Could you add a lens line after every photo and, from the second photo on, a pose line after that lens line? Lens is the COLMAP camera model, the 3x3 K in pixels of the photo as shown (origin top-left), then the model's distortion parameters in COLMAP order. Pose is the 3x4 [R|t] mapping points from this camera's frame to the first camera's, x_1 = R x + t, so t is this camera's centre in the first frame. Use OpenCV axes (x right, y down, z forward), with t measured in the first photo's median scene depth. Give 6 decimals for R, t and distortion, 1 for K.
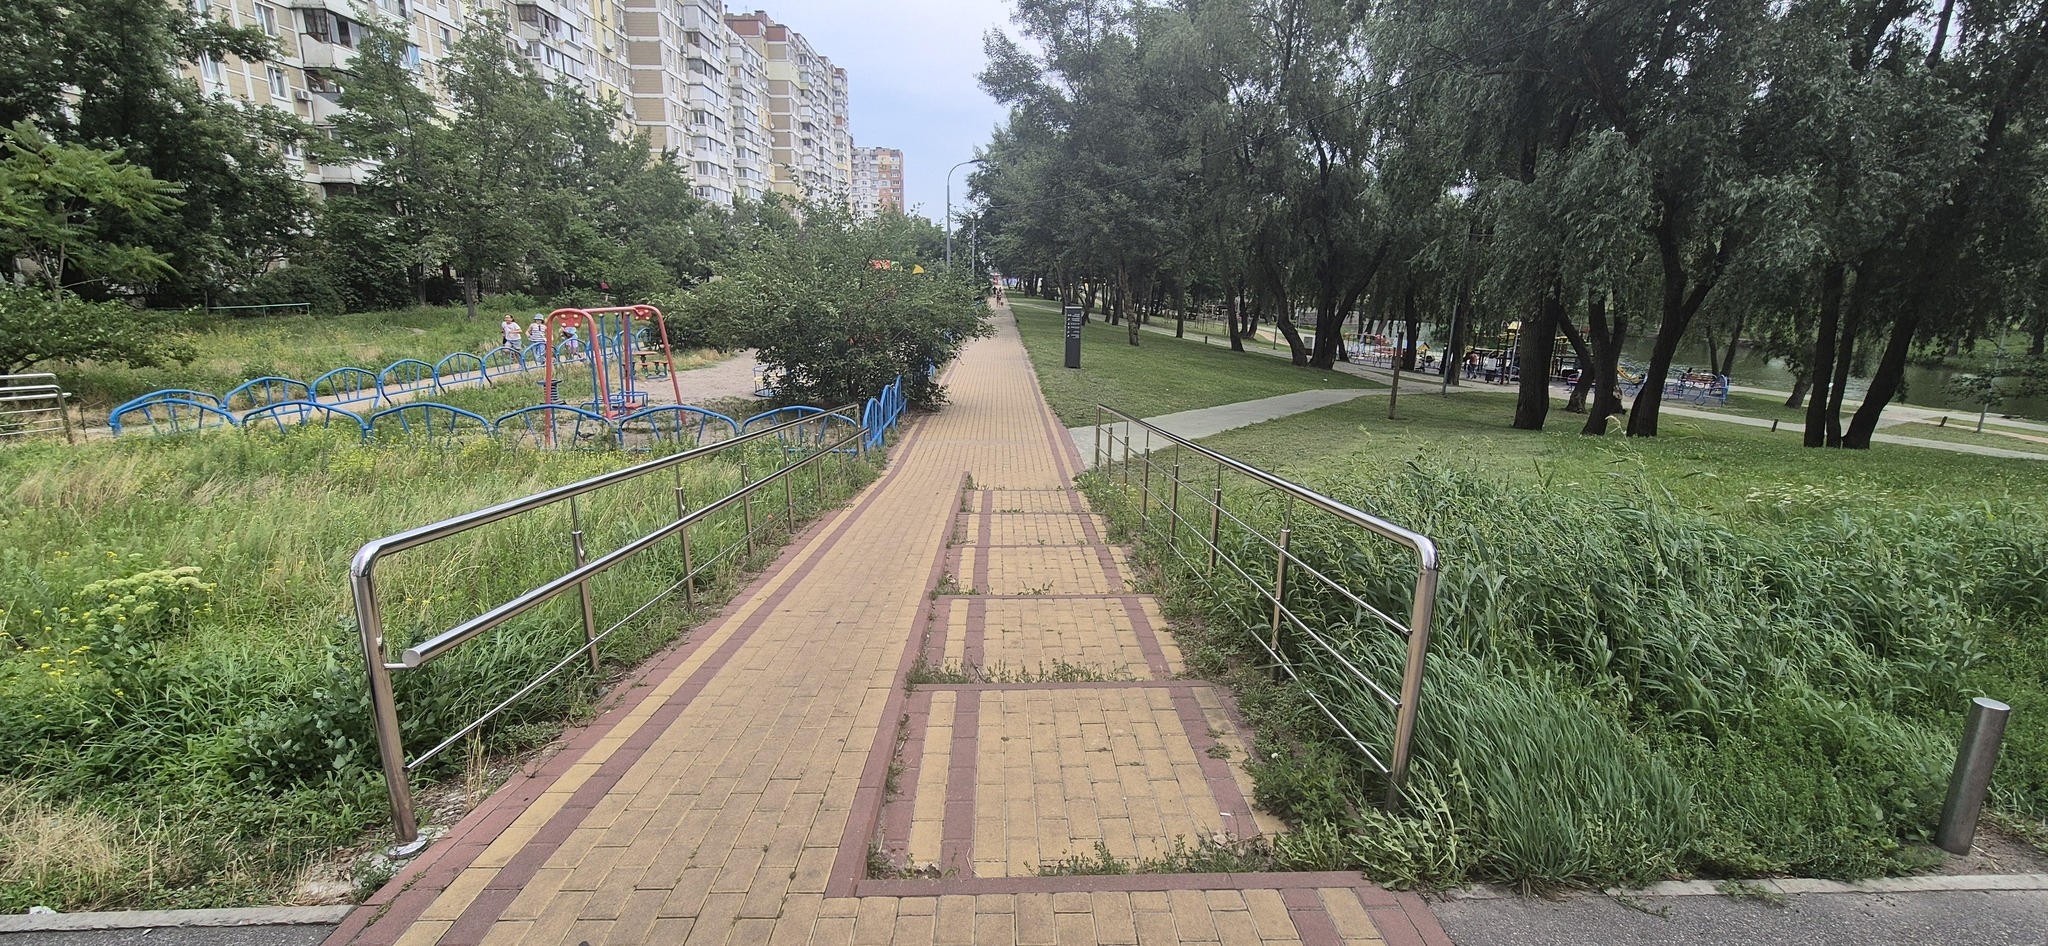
lens RADIAL K [[824.6, 0, 1024.3], [0, 824.6, 471.2], [0, 0, 1]] dist [-0.004476, 0.000790]
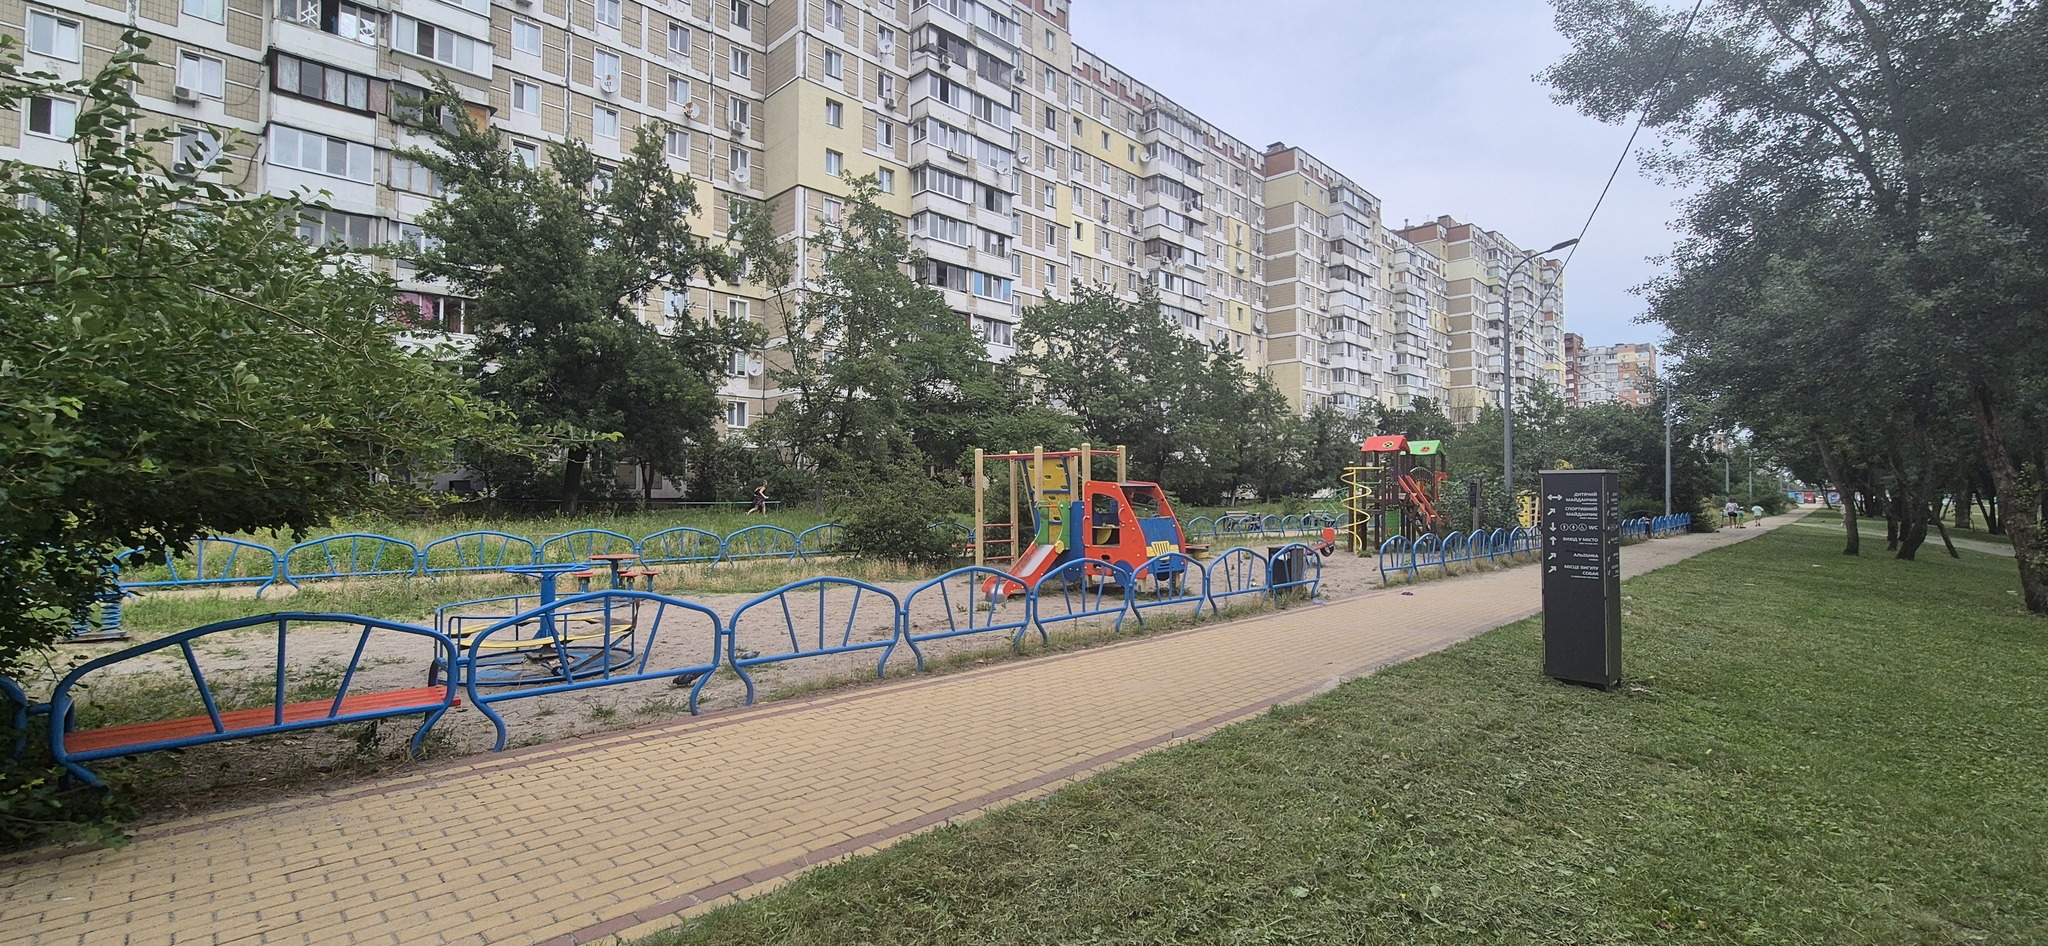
lens RADIAL K [[824.6, 0, 1017.7], [0, 824.6, 470.4], [0, 0, 1]] dist [-0.004476, 0.000790]
pose [[0.685594, -0.028119, -0.727441, 0.030818], [-0.163963, 0.967615, -0.191933, -0.030500], [0.709279, 0.250861, 0.658781, 0.171154]]
